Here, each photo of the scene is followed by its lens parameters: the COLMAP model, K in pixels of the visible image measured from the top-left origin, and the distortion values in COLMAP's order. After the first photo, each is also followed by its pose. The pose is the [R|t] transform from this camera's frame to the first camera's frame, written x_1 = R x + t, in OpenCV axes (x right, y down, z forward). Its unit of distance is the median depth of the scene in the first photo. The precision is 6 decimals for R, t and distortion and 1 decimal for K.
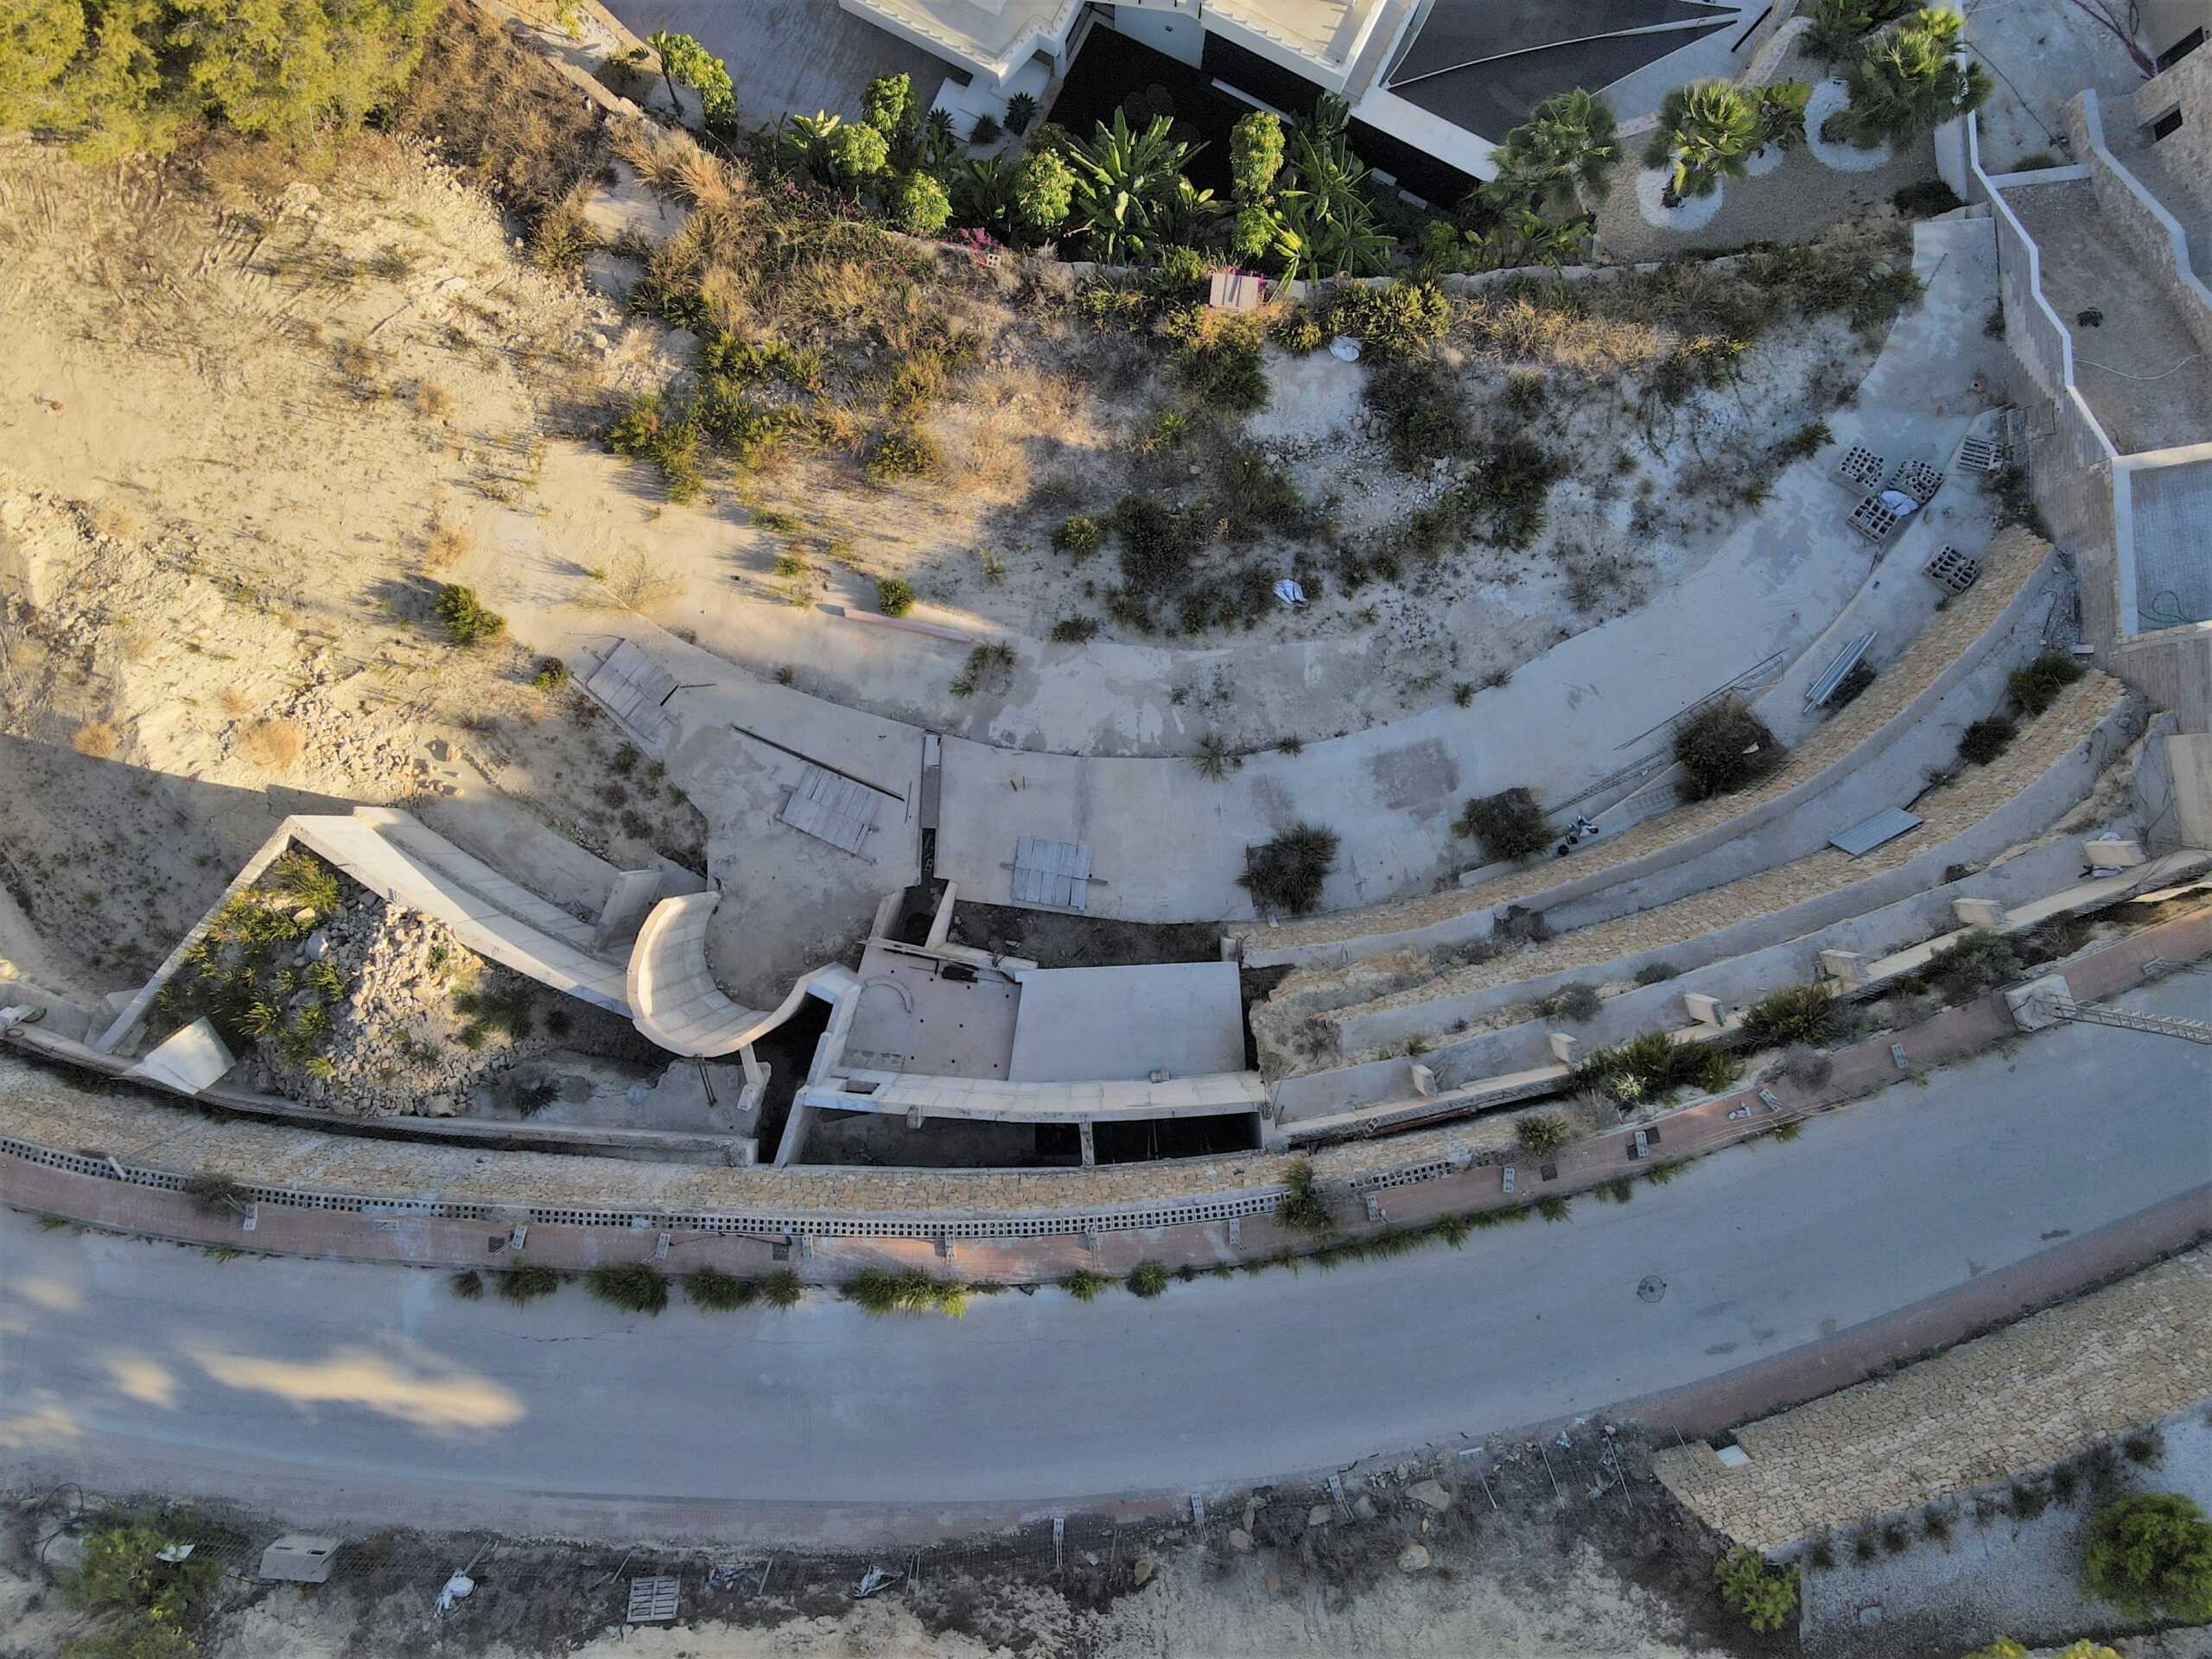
lens RADIAL K [[1602.4, 0, 1096.9], [0, 1602.4, 818.6], [0, 0, 1]] dist [0.012454, 0.011726]
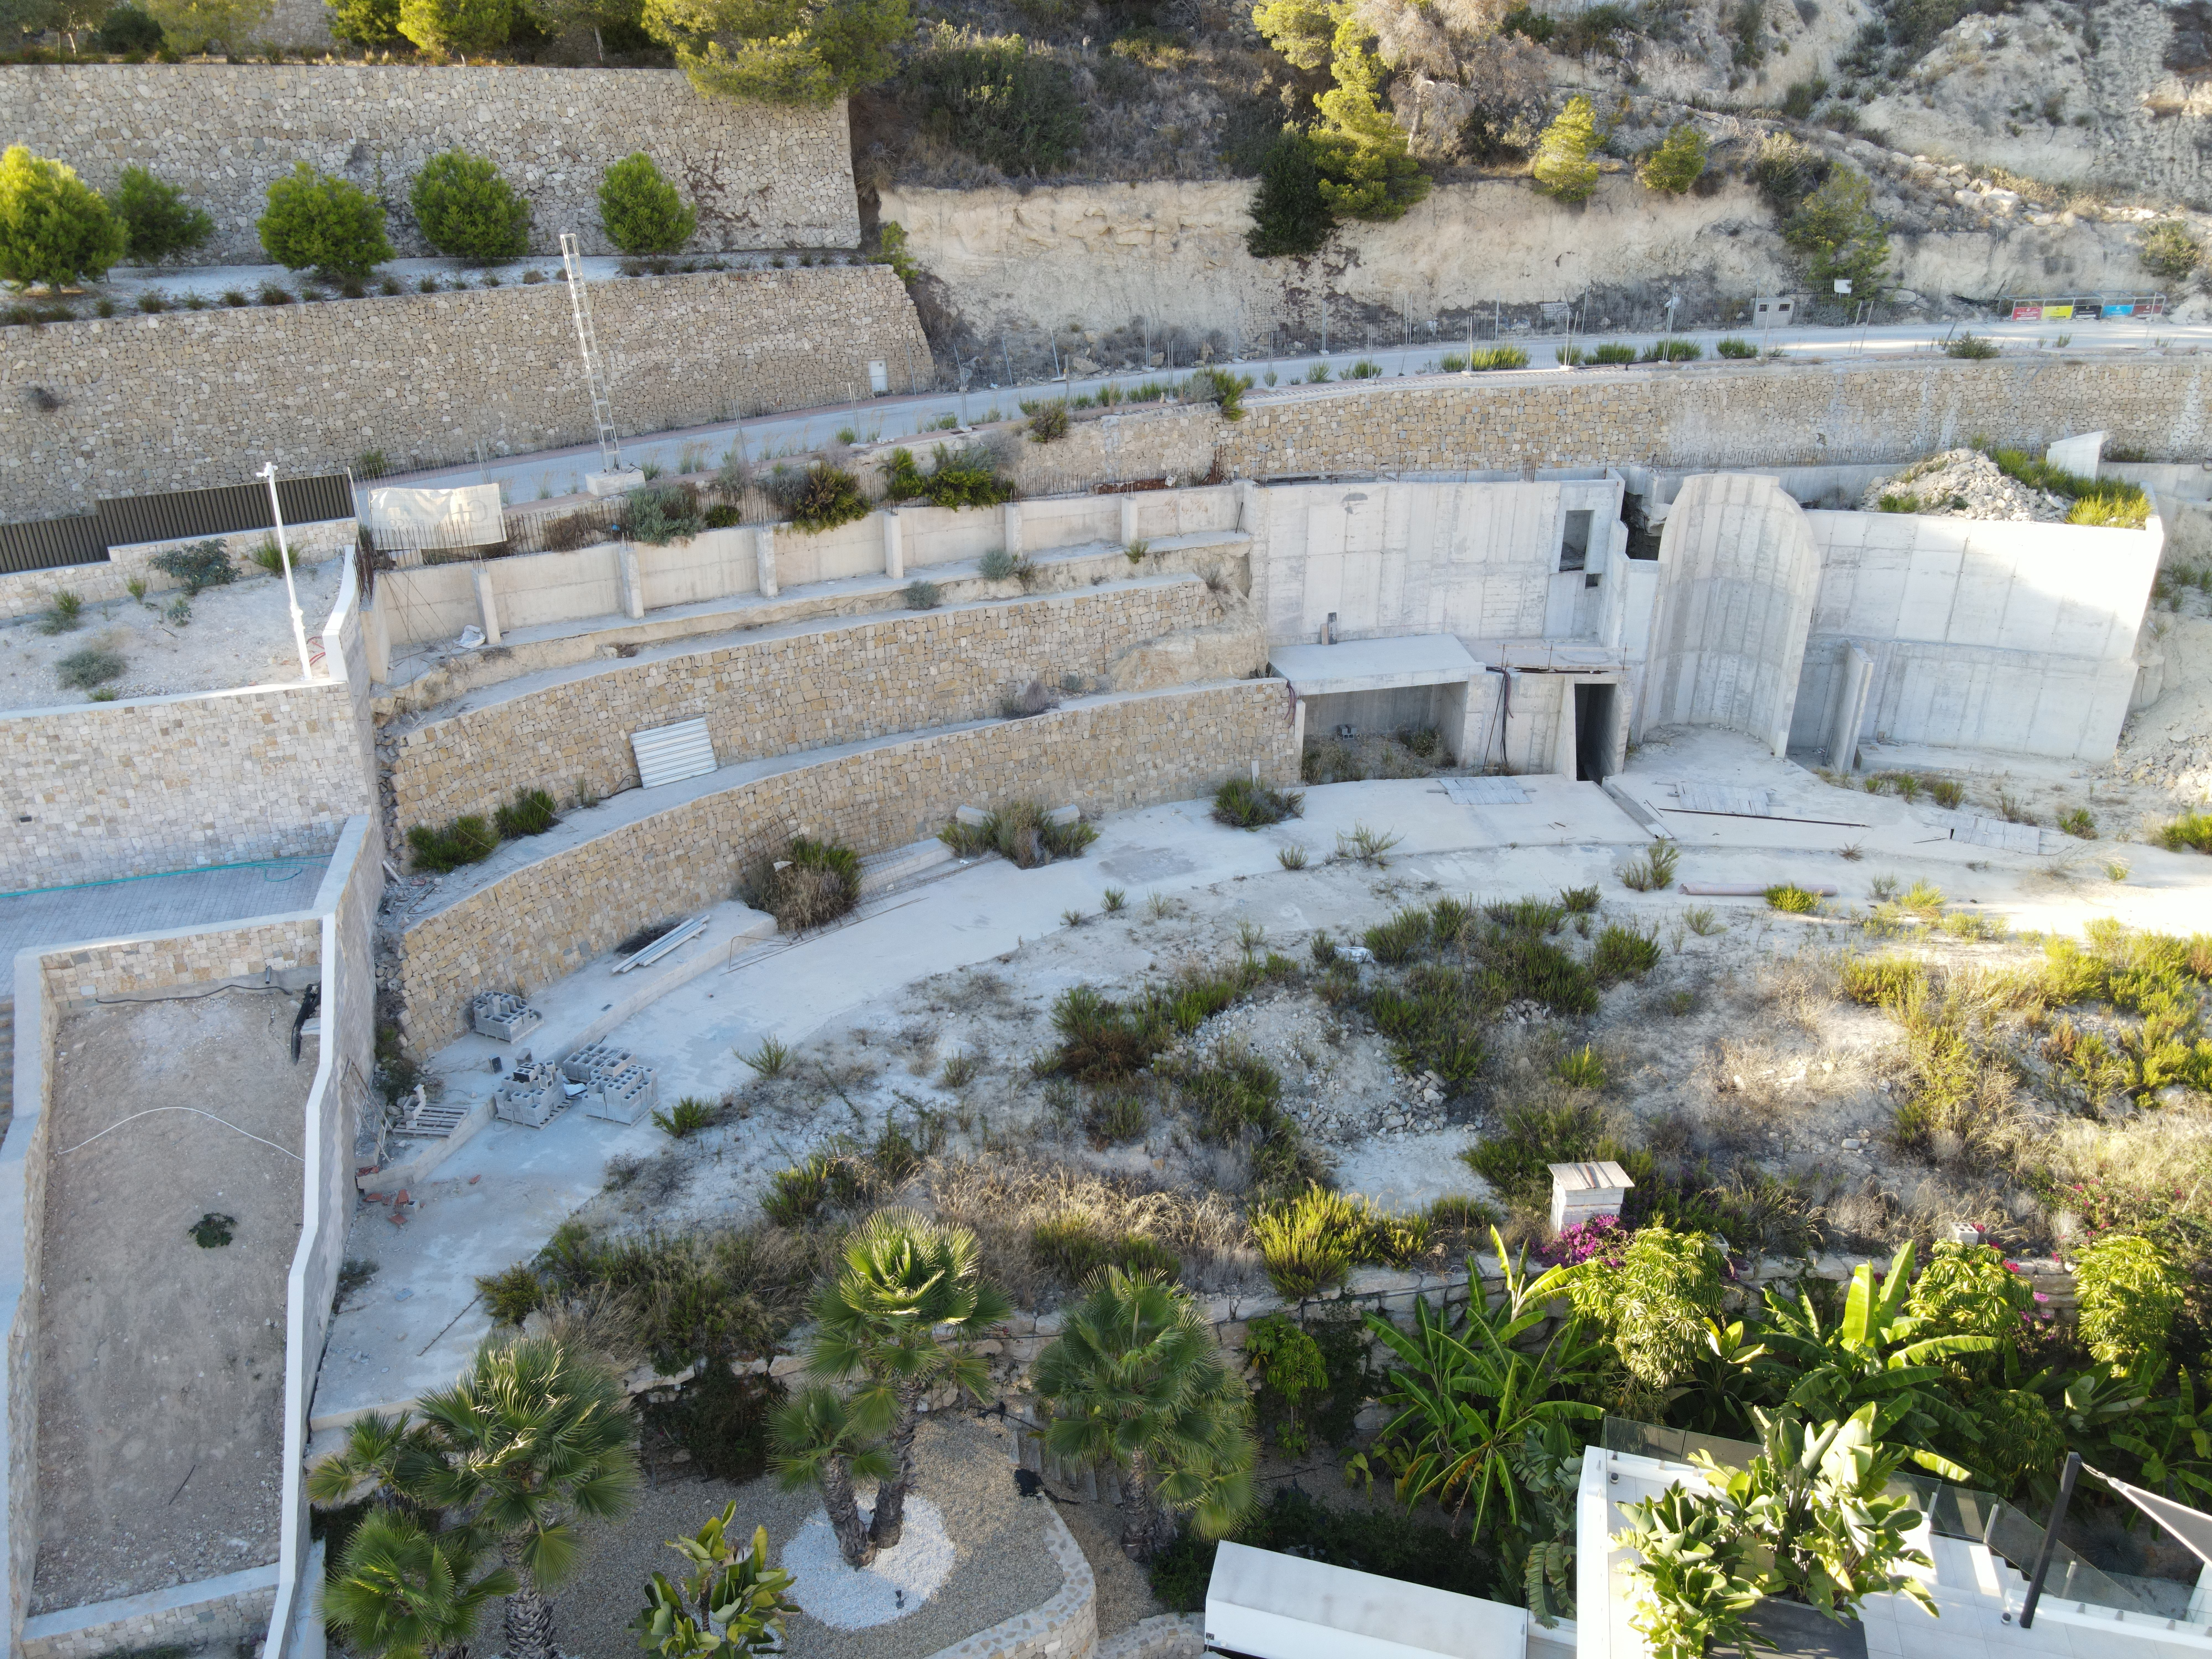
lens RADIAL K [[1602.4, 0, 1110.3], [0, 1602.4, 817.6], [0, 0, 1]] dist [0.012454, 0.011726]
pose [[-0.978997, 0.086679, -0.184529, 0.380297], [-0.203872, -0.414062, 0.887124, -0.801840], [0.000489, 0.906112, 0.423037, 0.600380]]
